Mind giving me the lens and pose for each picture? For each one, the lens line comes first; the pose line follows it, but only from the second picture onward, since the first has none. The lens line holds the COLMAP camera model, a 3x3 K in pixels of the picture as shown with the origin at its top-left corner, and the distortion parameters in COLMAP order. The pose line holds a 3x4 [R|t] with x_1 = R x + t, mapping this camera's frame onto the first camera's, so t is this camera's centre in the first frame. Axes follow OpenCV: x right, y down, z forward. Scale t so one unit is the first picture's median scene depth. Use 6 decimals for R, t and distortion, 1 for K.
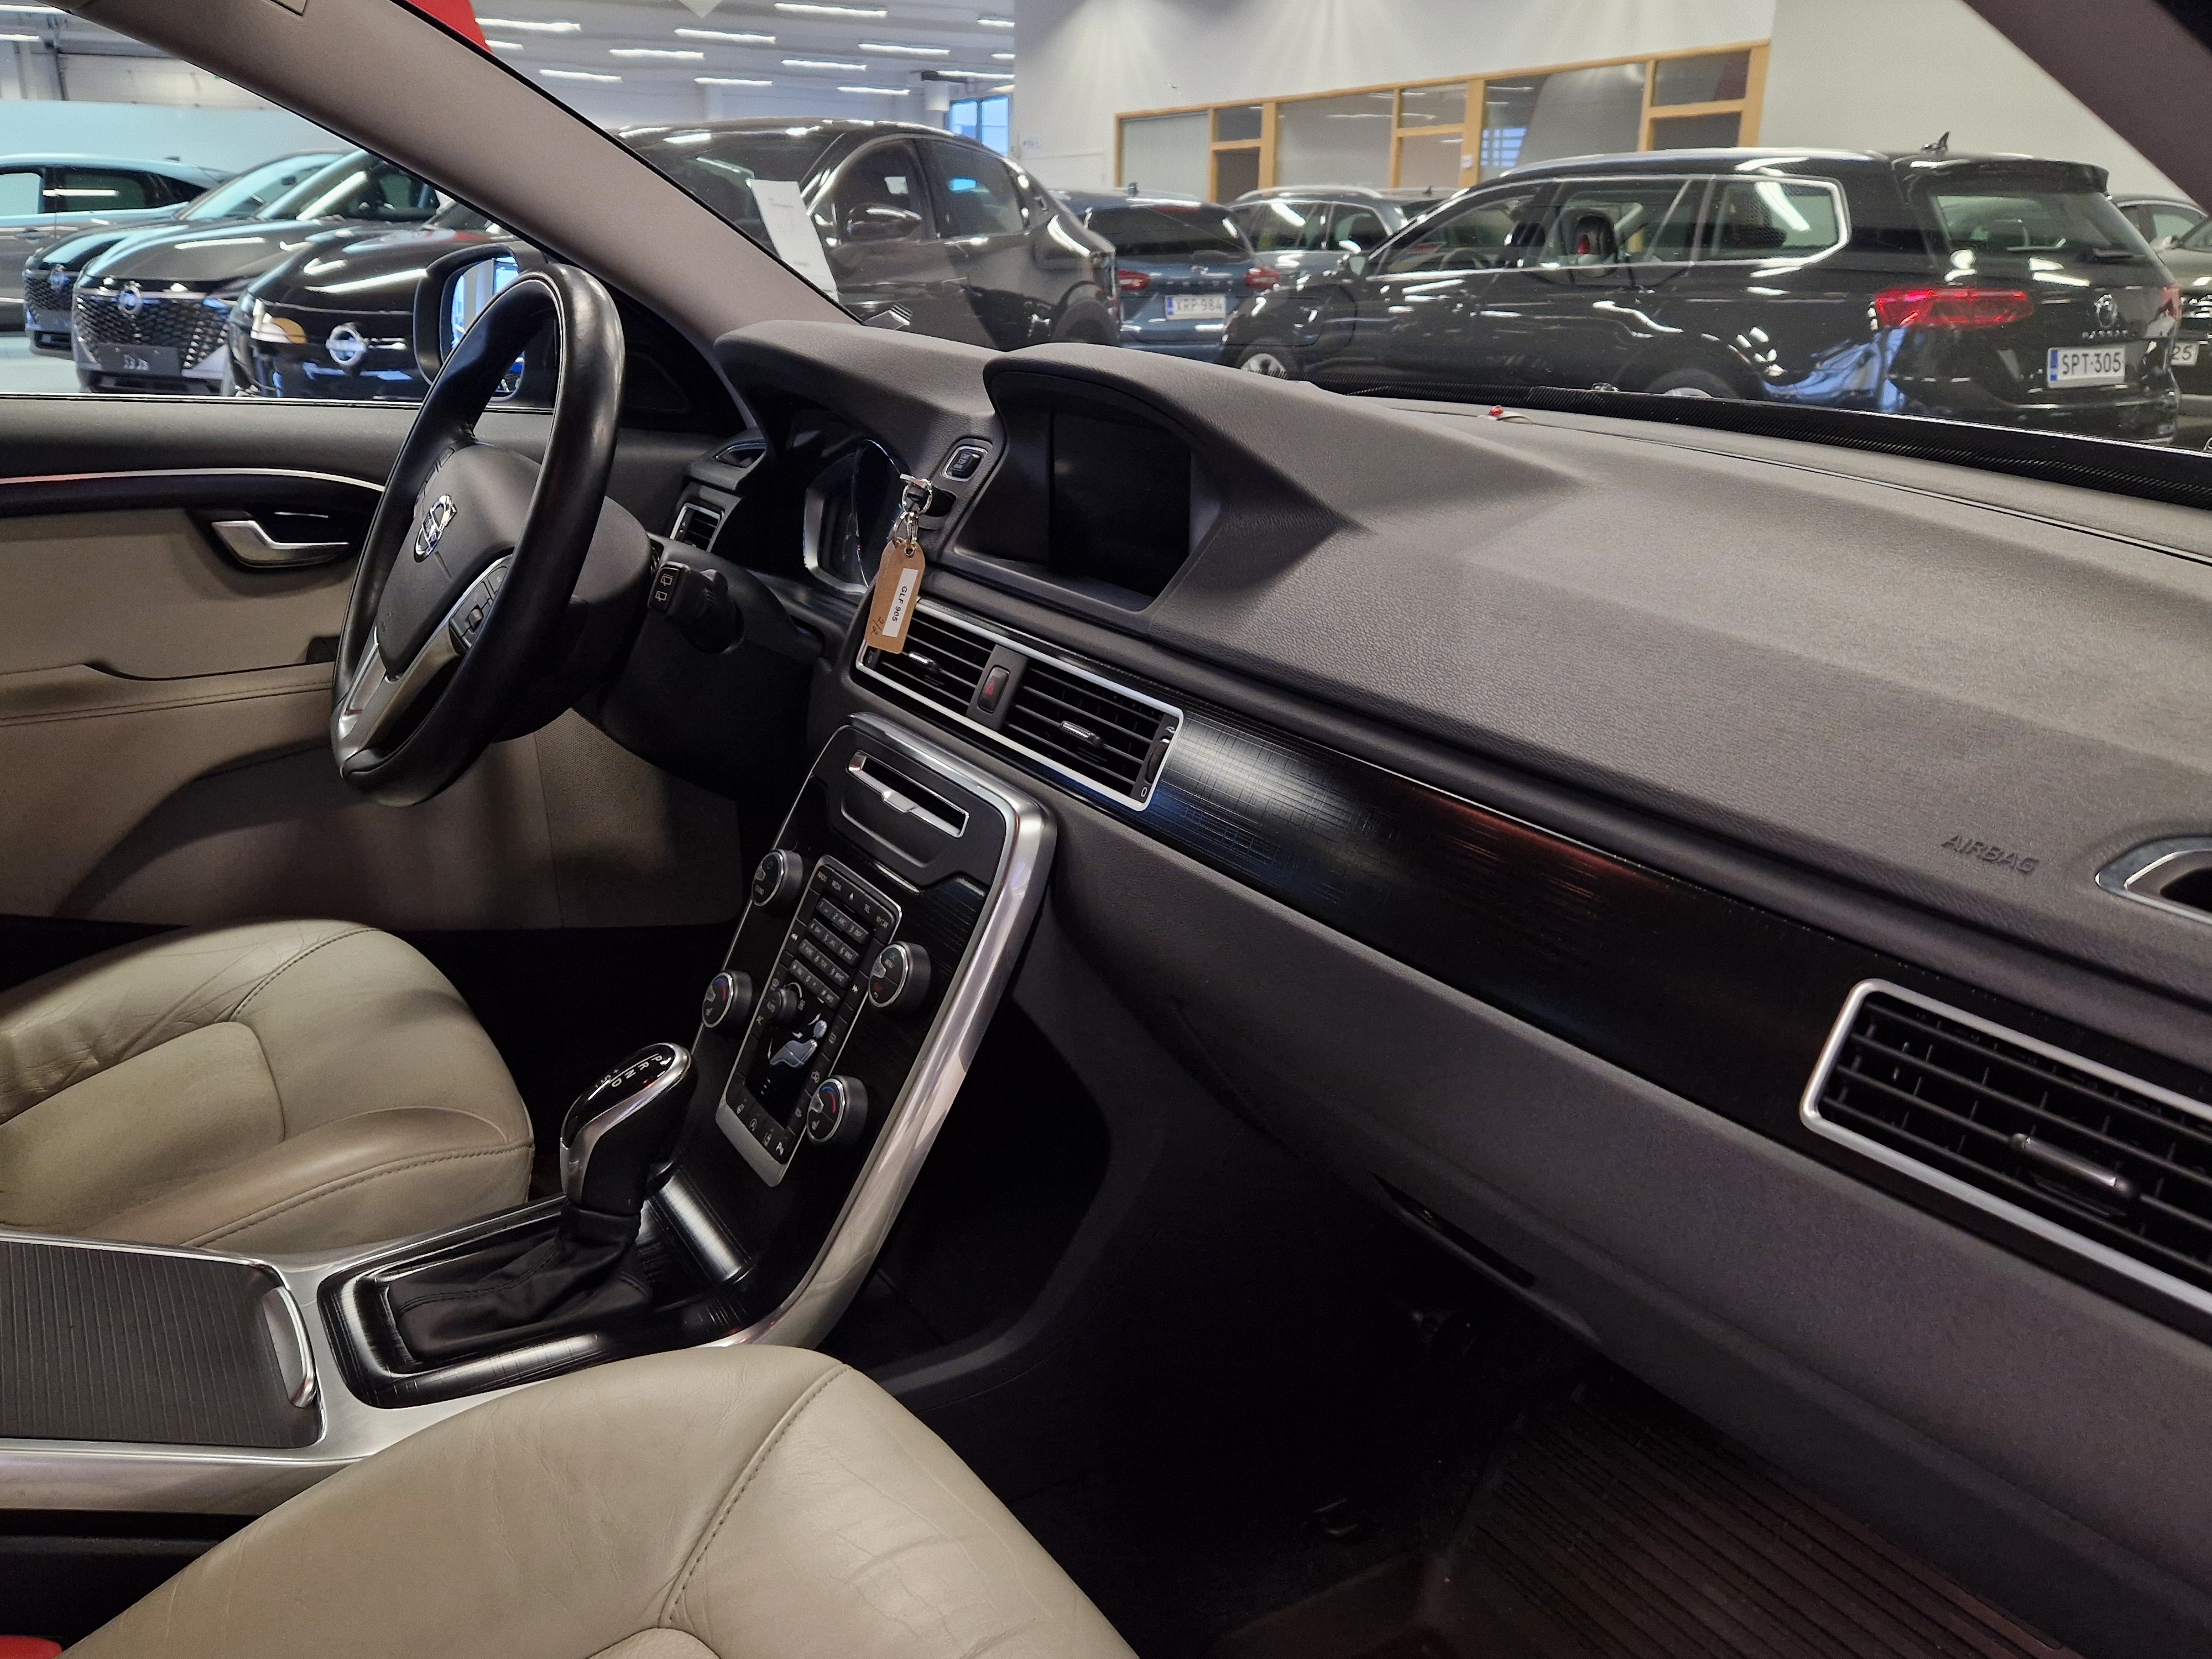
lens RADIAL K [[1622.8, 0, 1106.0], [0, 1622.8, 829.5], [0, 0, 1]] dist [-0.000930, -0.001622]
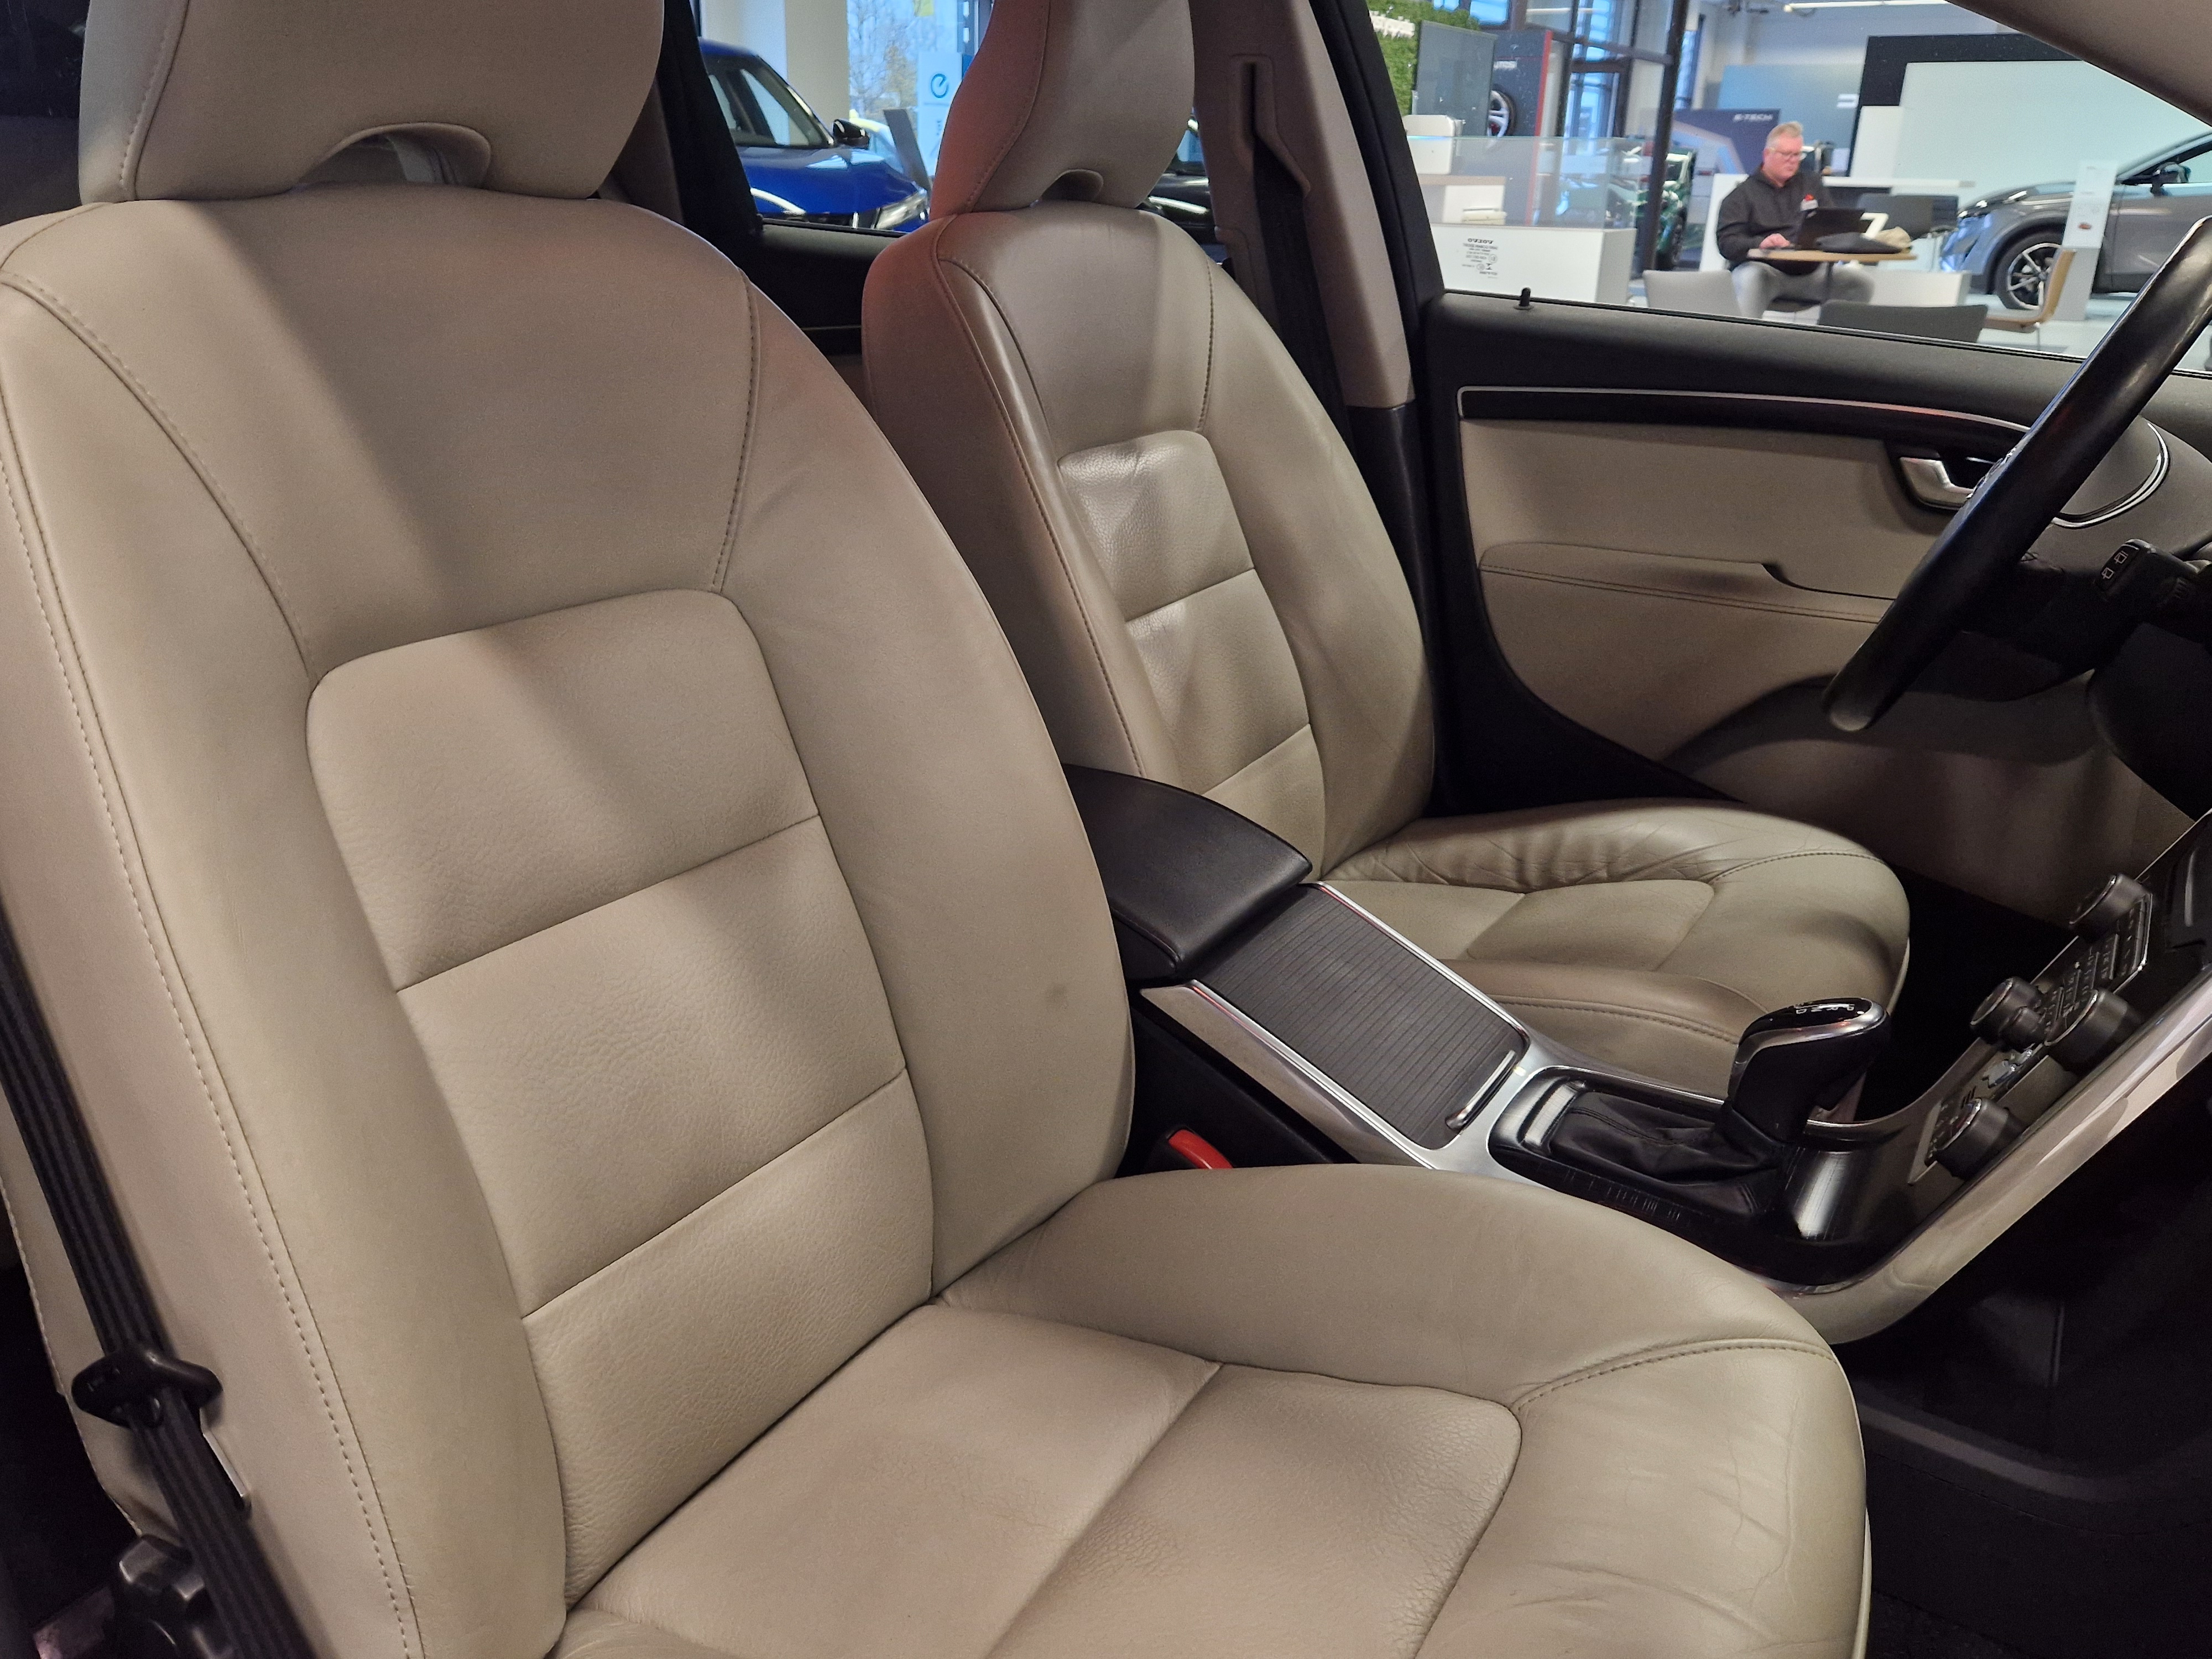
lens RADIAL K [[1622.8, 0, 1106.0], [0, 1622.8, 829.5], [0, 0, 1]] dist [-0.000930, -0.001622]
pose [[0.447182, 0.314203, -0.837439, 0.220543], [-0.293996, 0.935881, 0.194148, -0.014826], [0.844745, 0.159384, 0.510883, 0.056822]]
